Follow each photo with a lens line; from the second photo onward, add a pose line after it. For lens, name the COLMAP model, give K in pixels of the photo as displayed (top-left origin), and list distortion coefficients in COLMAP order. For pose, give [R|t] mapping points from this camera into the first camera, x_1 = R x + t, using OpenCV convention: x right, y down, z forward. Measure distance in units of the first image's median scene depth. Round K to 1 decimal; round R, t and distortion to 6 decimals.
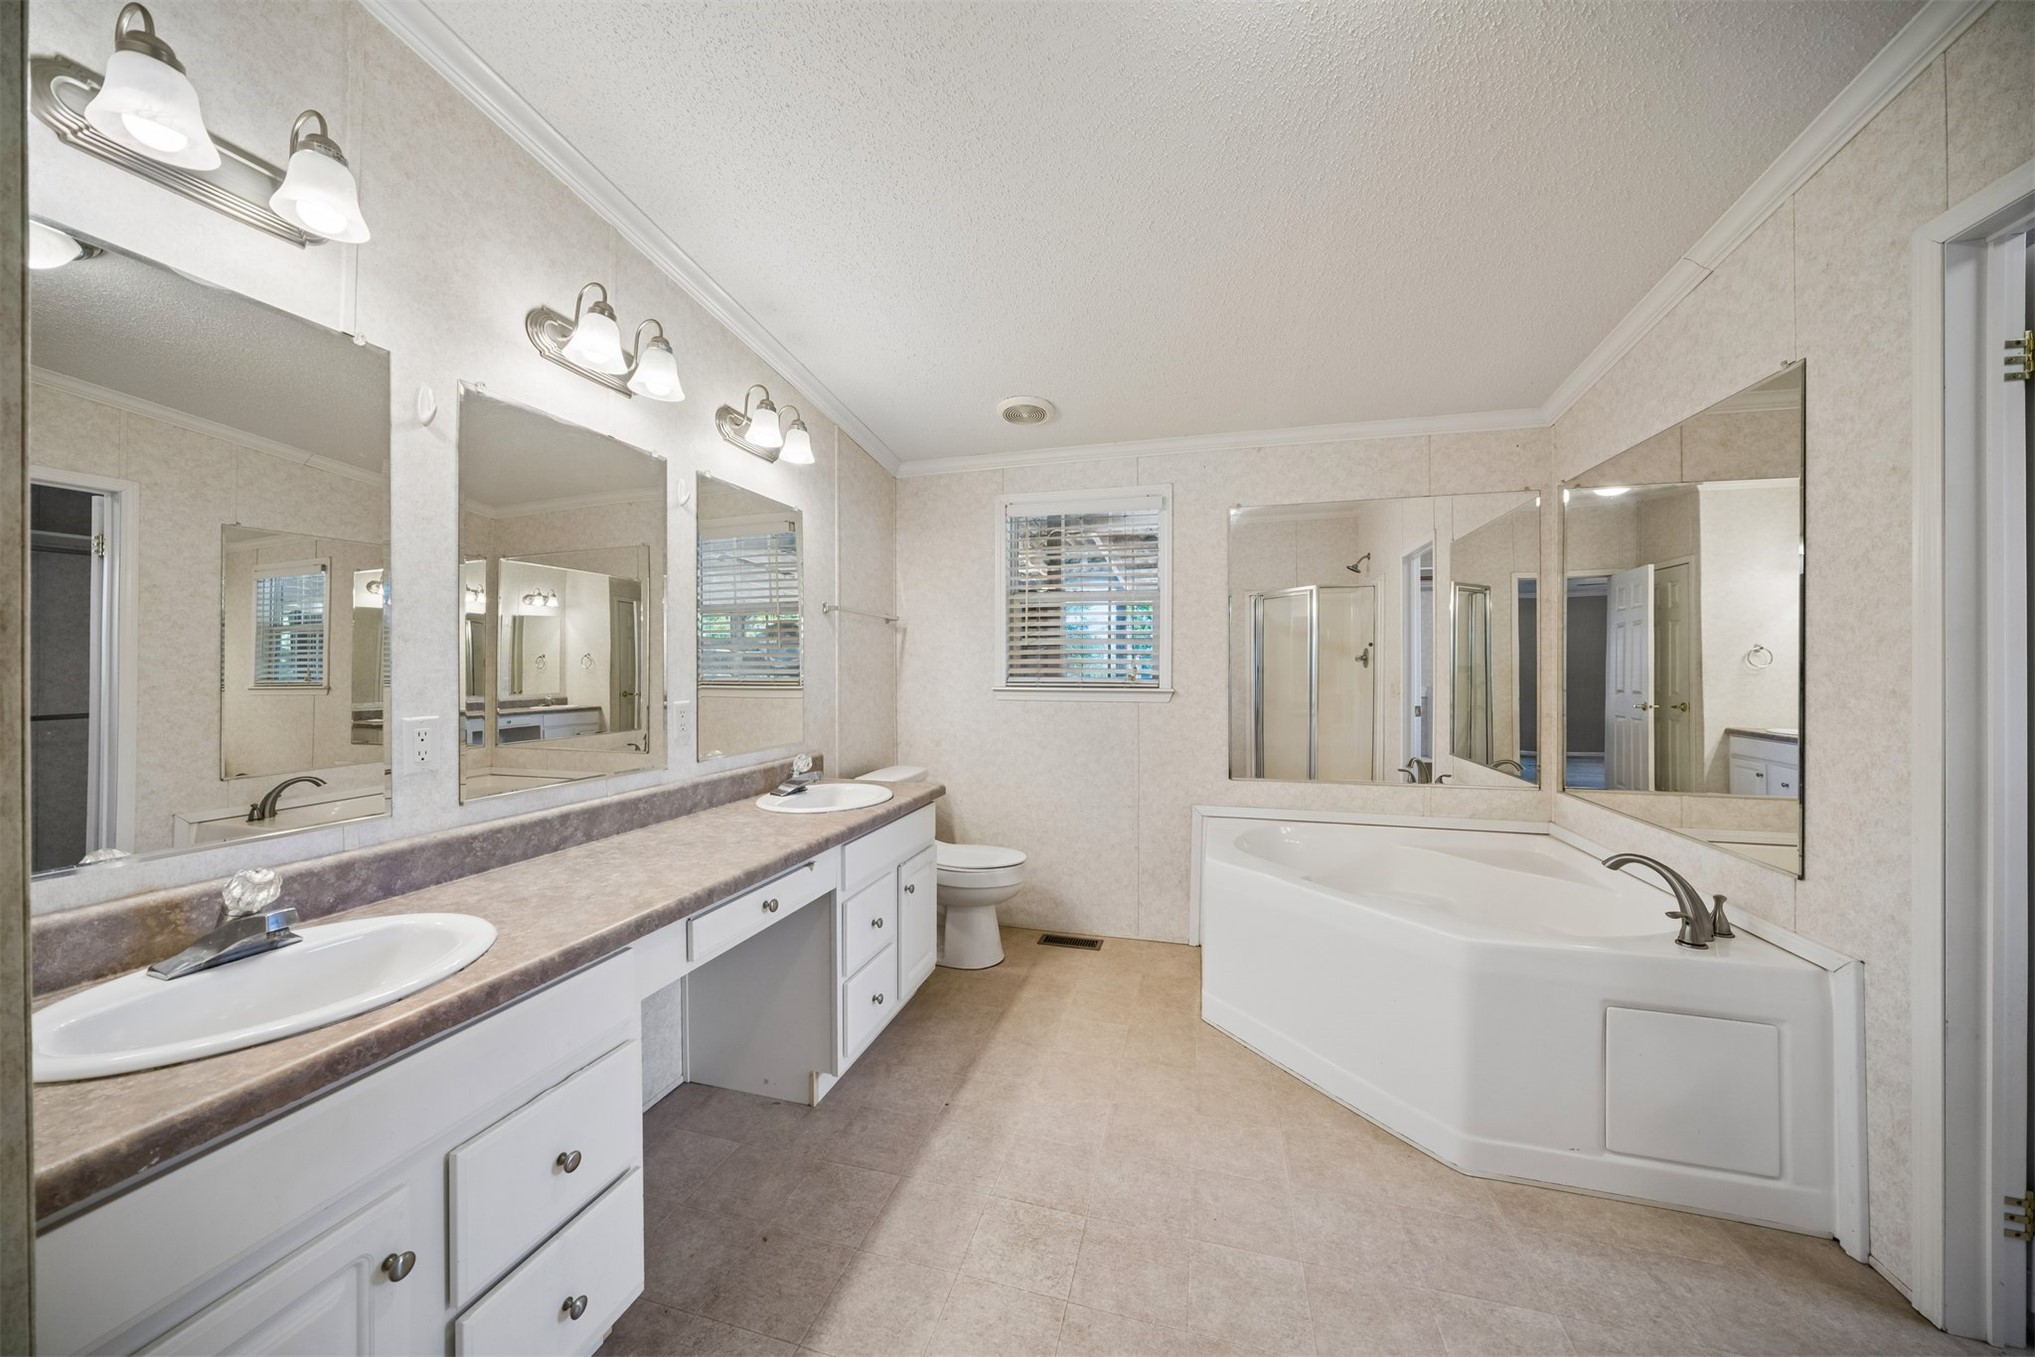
lens RADIAL K [[713.9, 0, 1002.5], [0, 713.9, 674.5], [0, 0, 1]] dist [-0.018990, 0.004032]
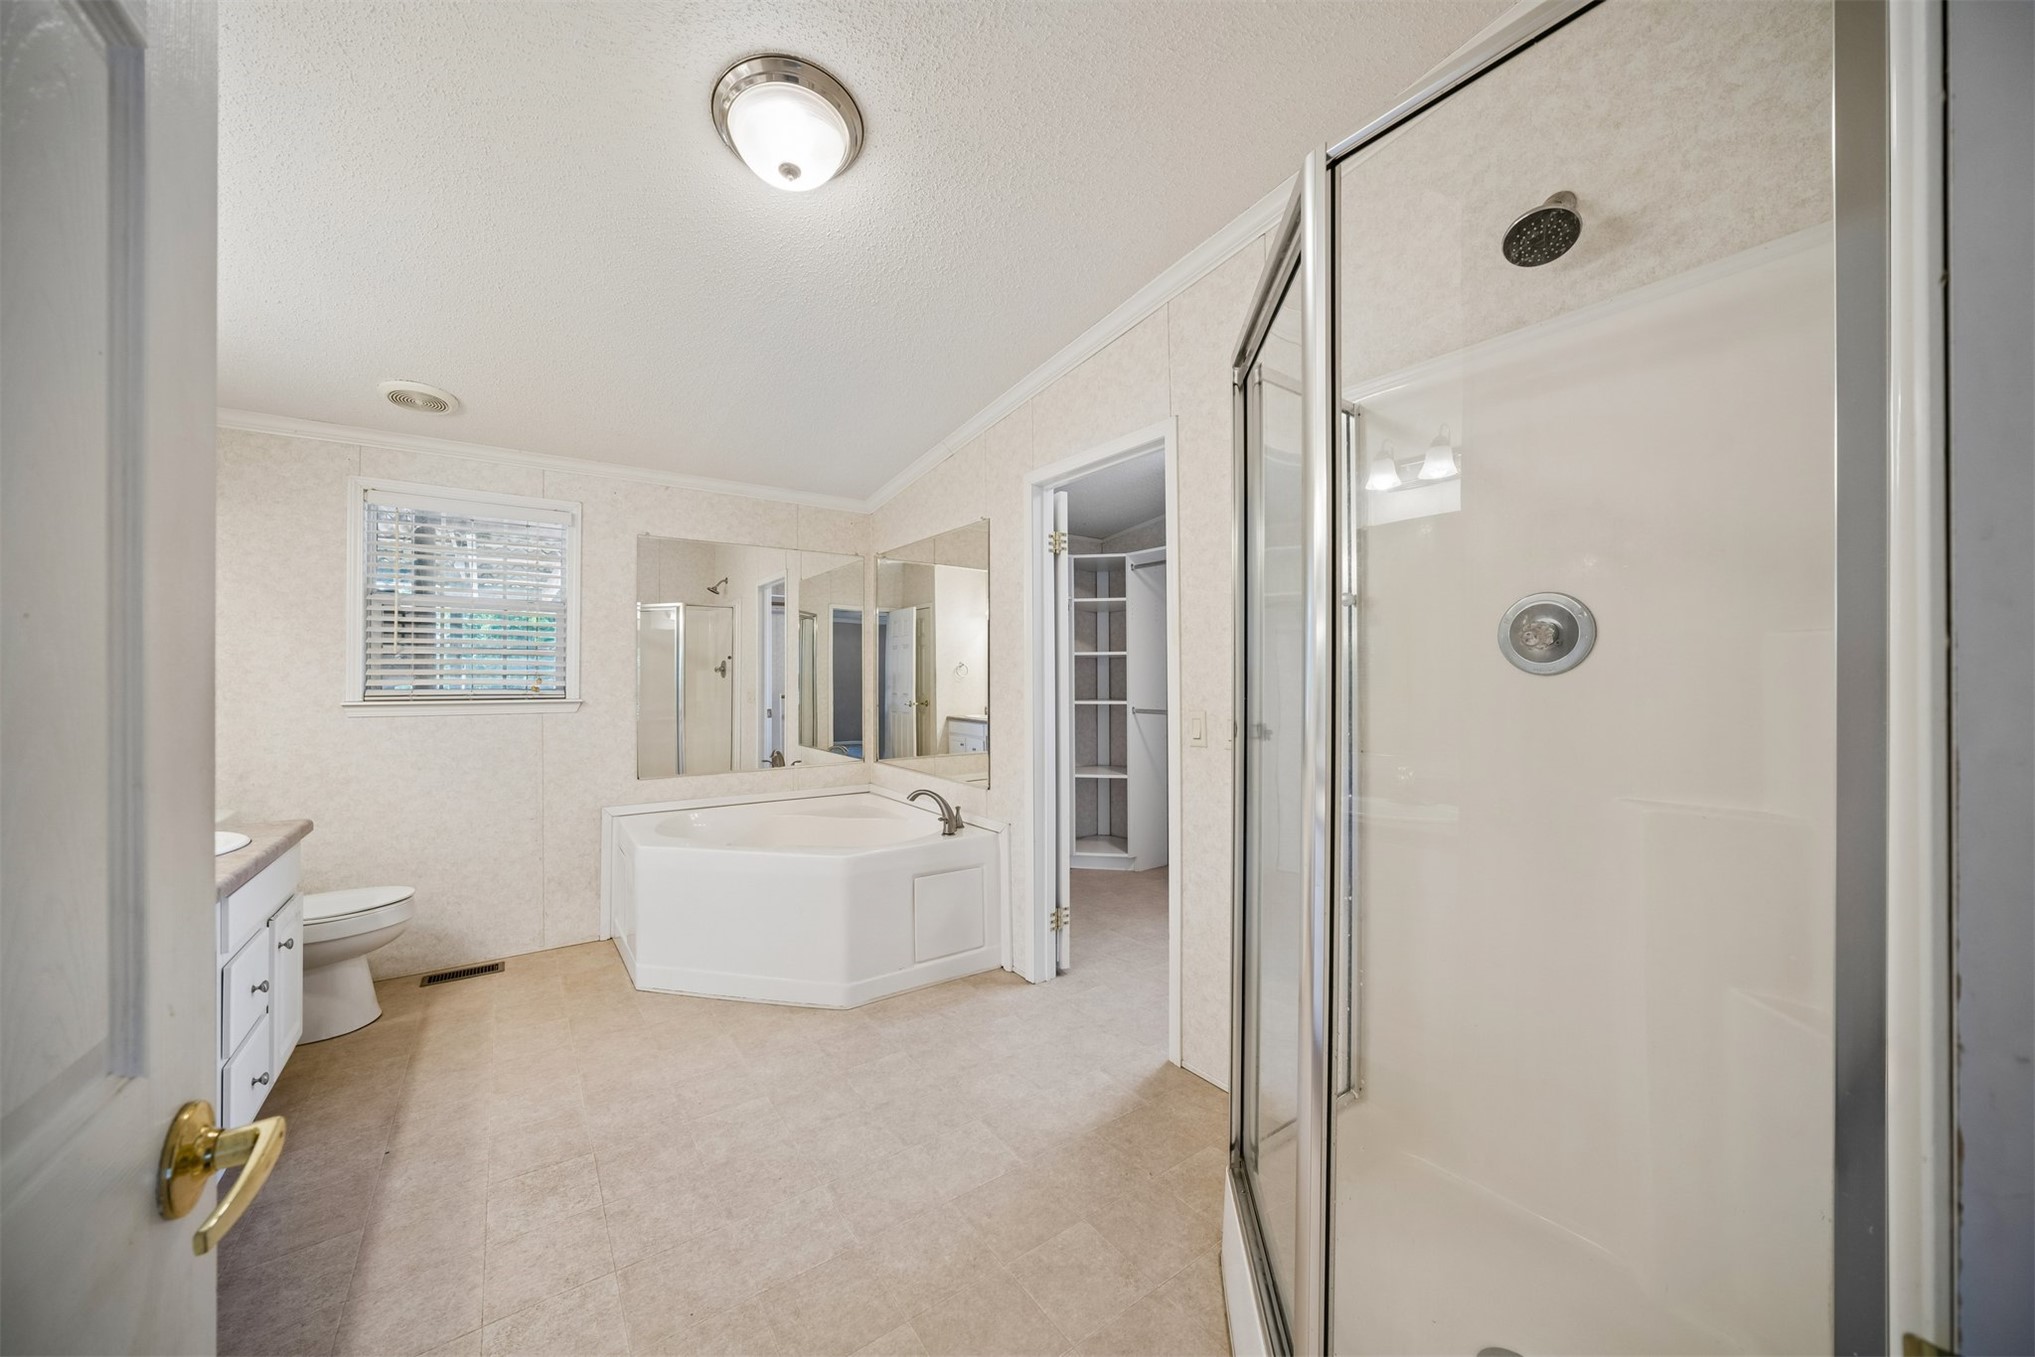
lens RADIAL K [[713.9, 0, 1018.9], [0, 713.9, 679.7], [0, 0, 1]] dist [-0.018990, 0.004032]
pose [[0.609615, -0.003629, 0.792689, -0.215725], [0.005828, 0.999983, 0.000096, -0.005260], [-0.792676, 0.004561, 0.609626, -0.155856]]
